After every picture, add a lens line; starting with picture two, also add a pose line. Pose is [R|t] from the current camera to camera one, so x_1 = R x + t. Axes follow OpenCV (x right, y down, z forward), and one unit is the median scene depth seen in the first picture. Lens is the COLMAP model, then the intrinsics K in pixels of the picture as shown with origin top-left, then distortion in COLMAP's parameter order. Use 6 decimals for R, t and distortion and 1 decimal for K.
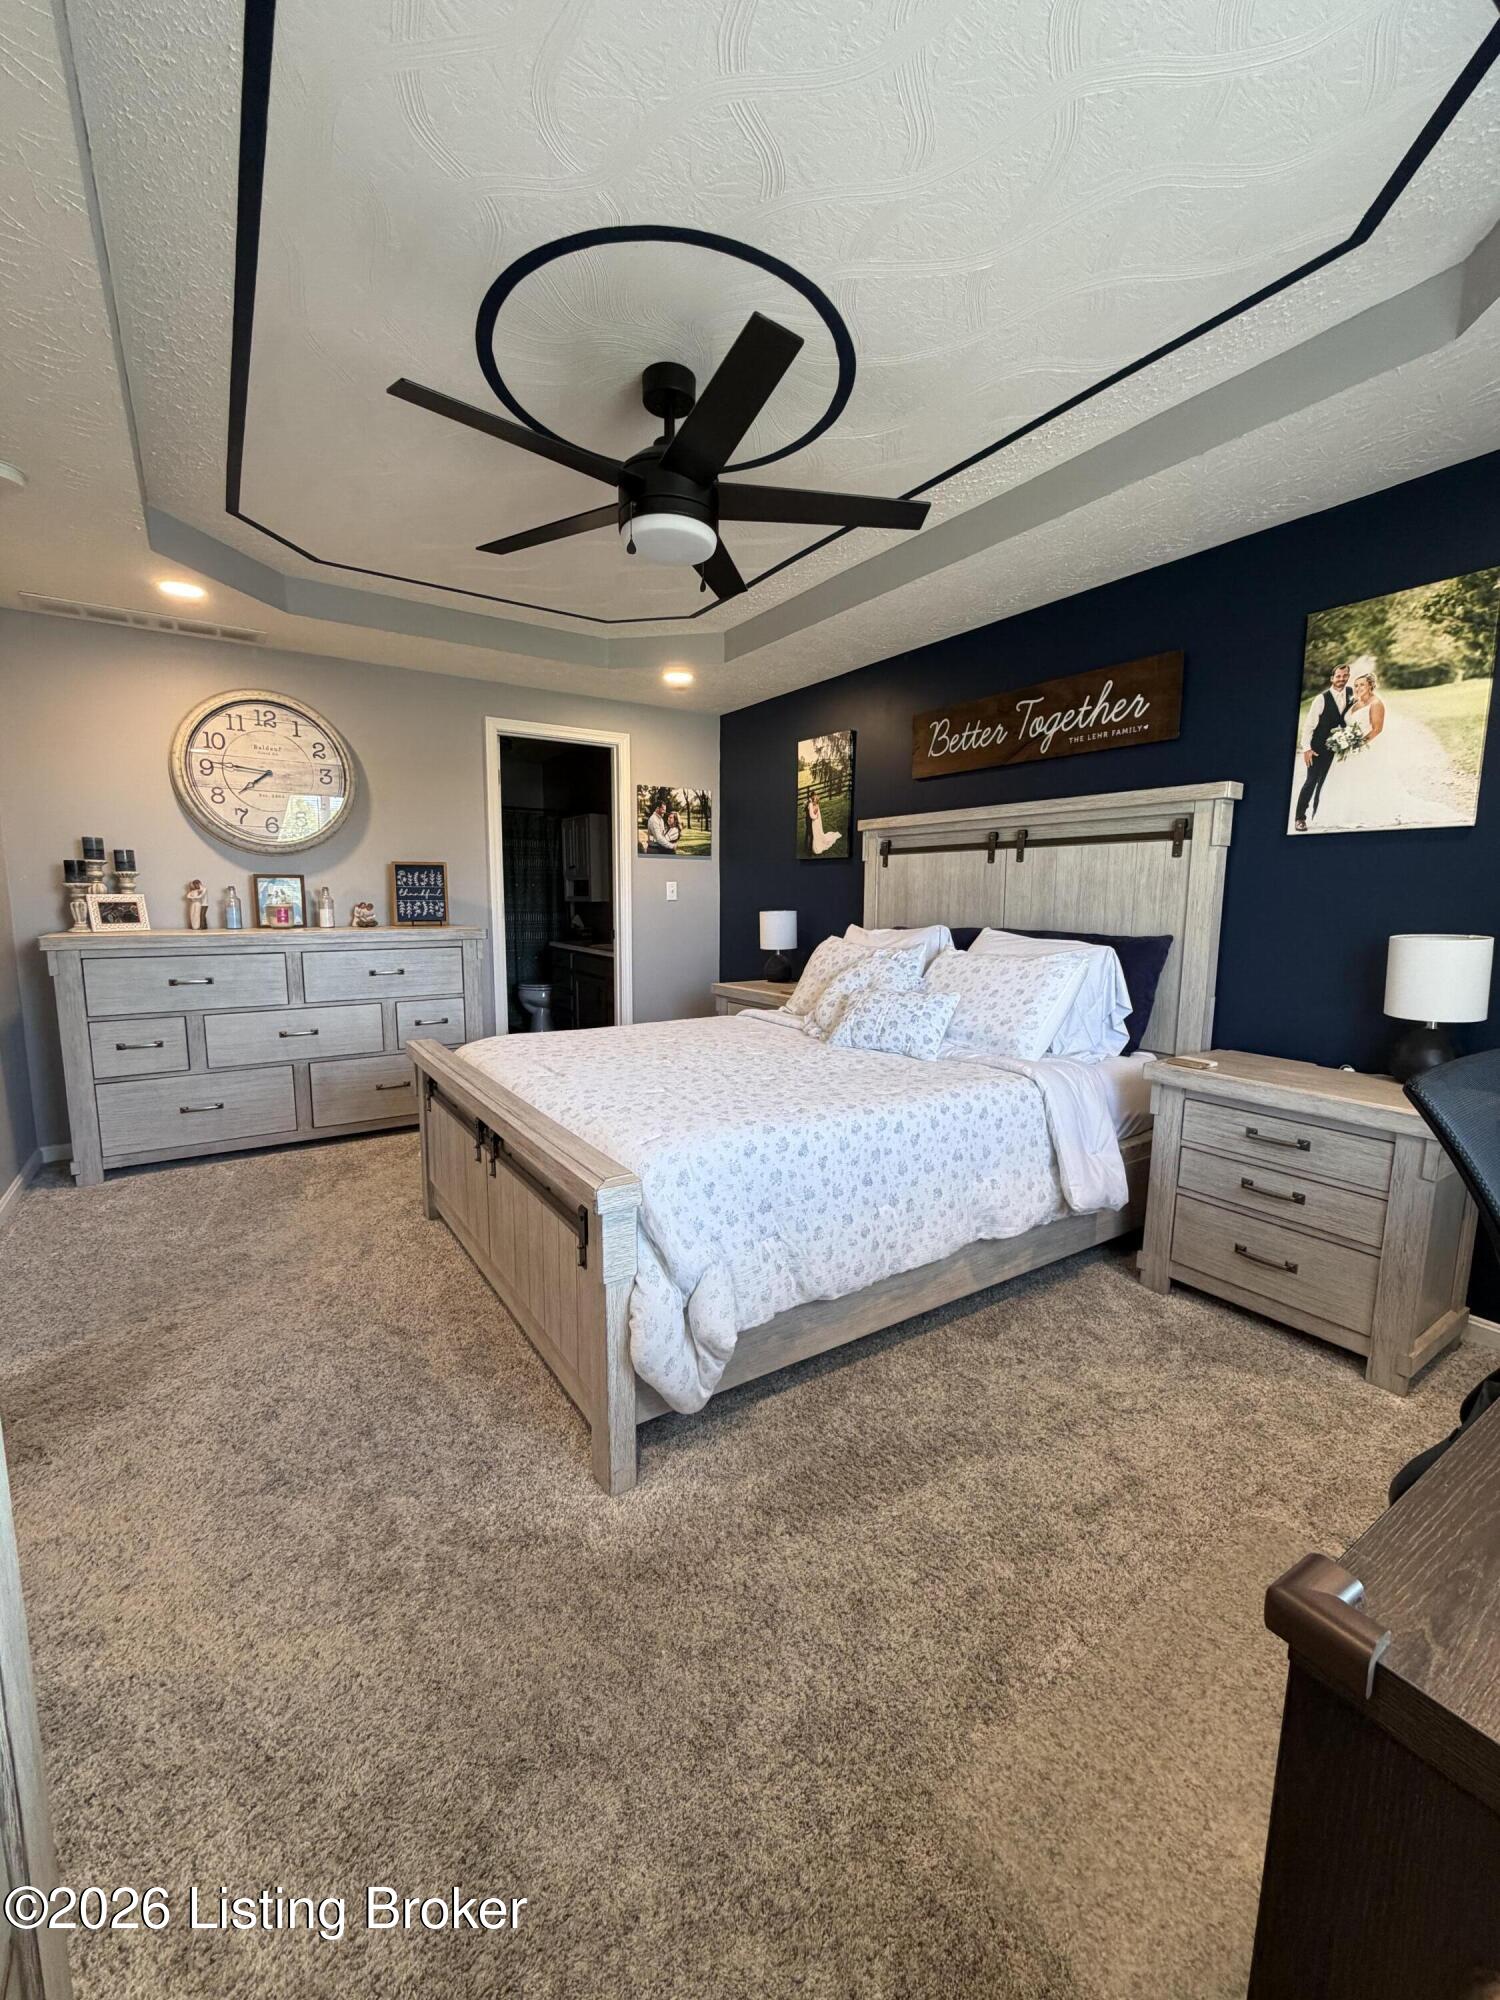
lens RADIAL K [[792.7, 0, 745.2], [0, 792.7, 999.2], [0, 0, 1]] dist [-0.001016, 0.000443]
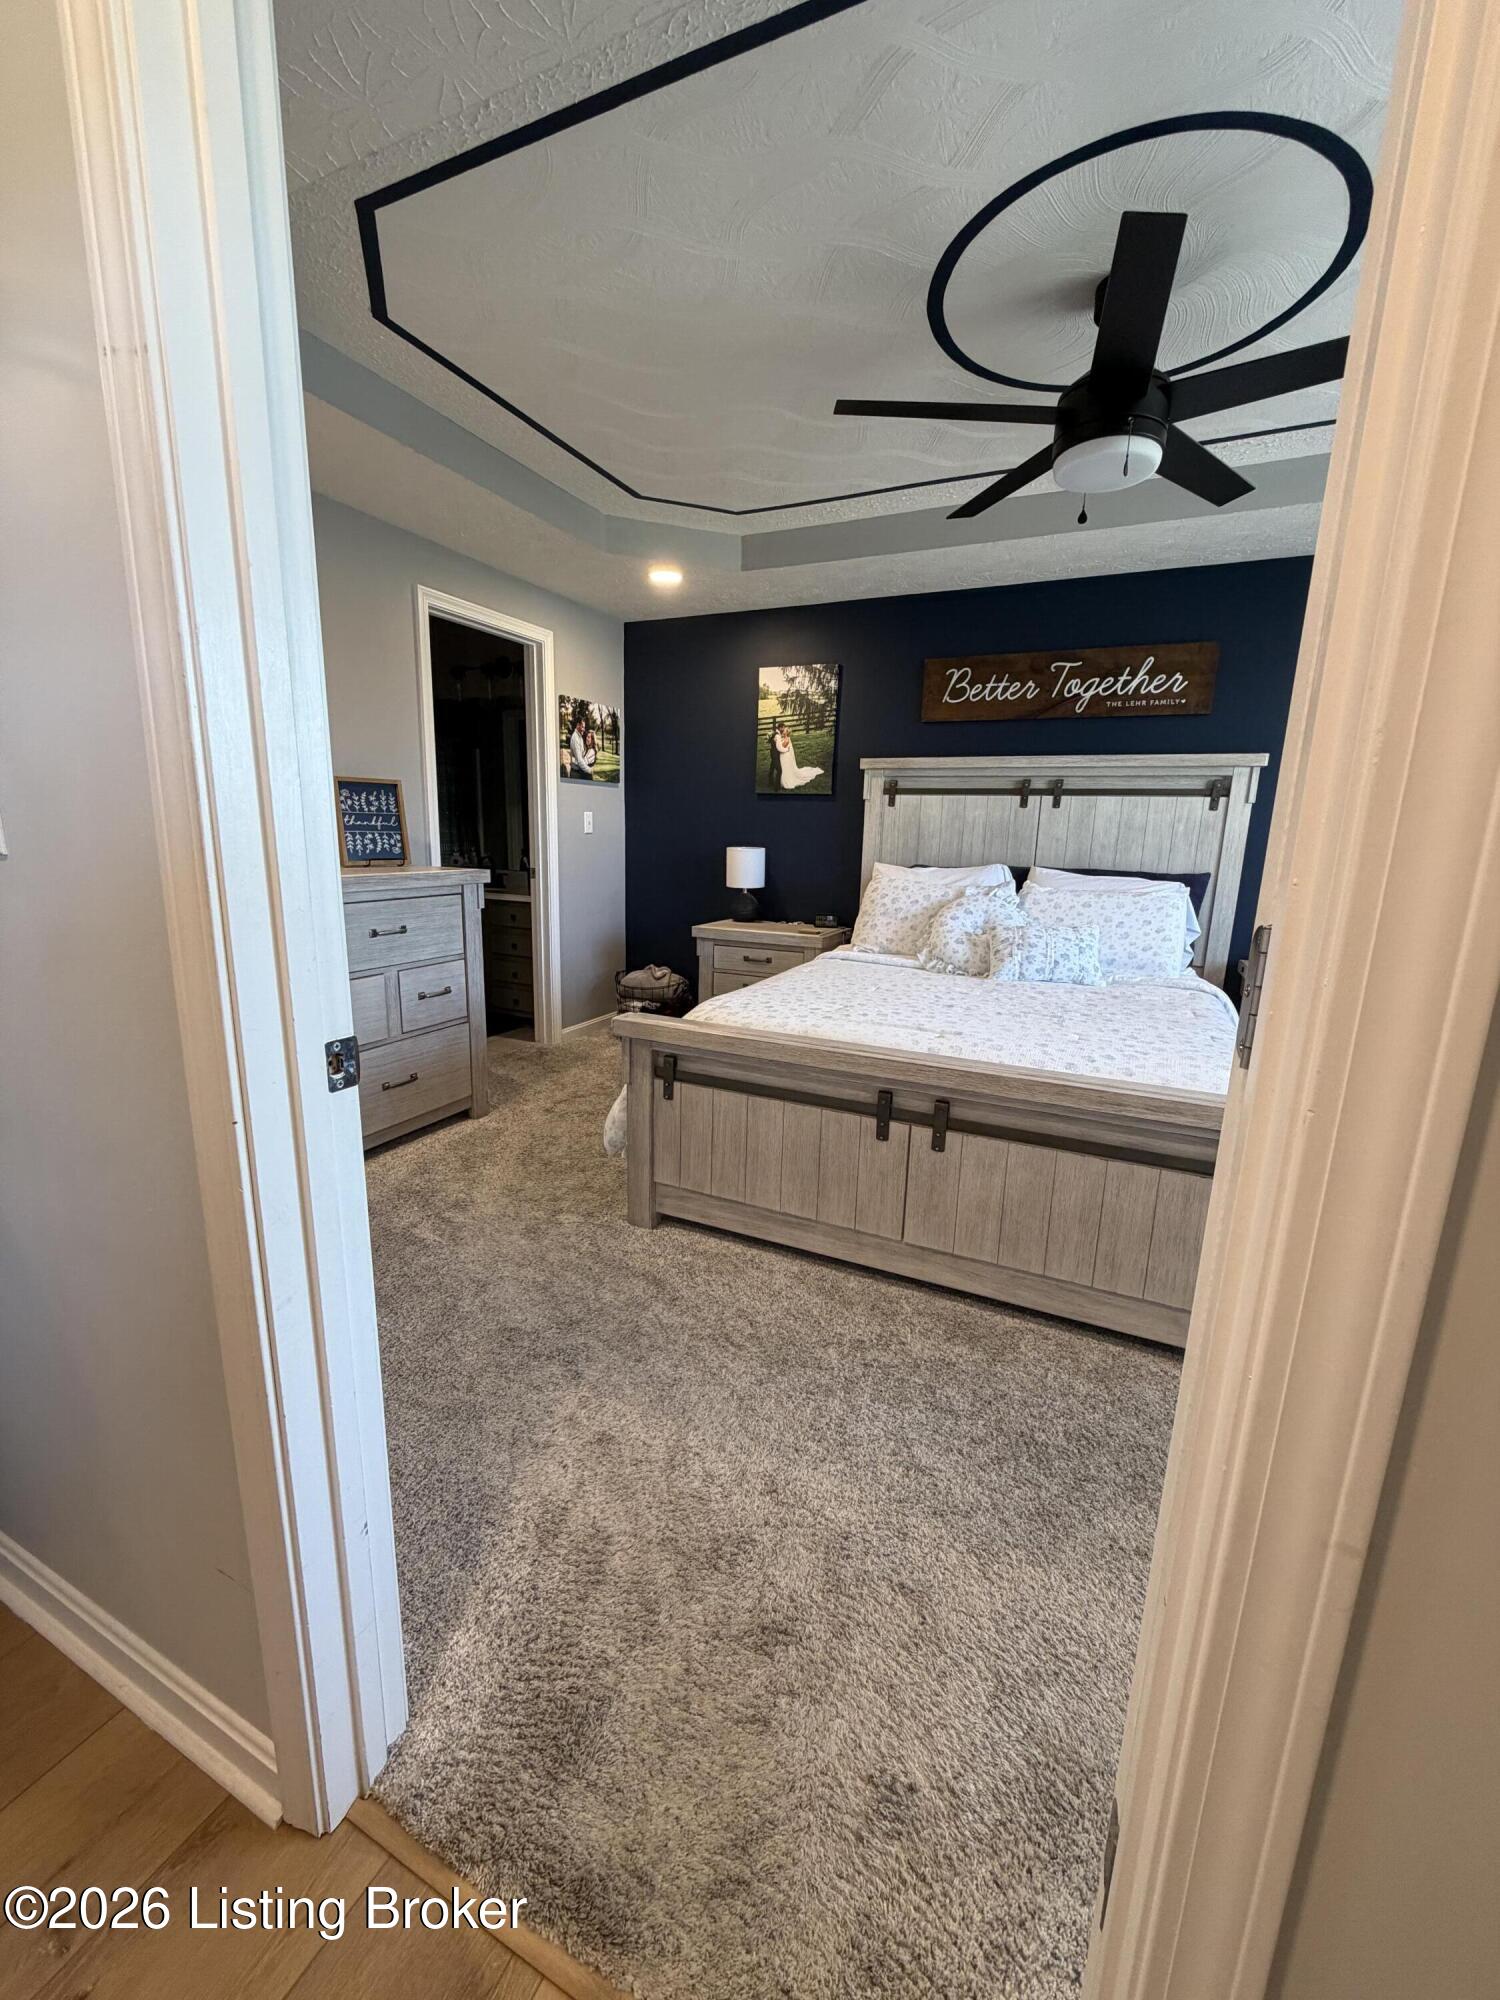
lens RADIAL K [[792.7, 0, 747.0], [0, 792.7, 999.0], [0, 0, 1]] dist [-0.001016, 0.000443]
pose [[0.859253, -0.091767, 0.503253, -0.535333], [0.046963, 0.993775, 0.101028, -0.029992], [-0.509391, -0.063175, 0.858213, 0.191589]]
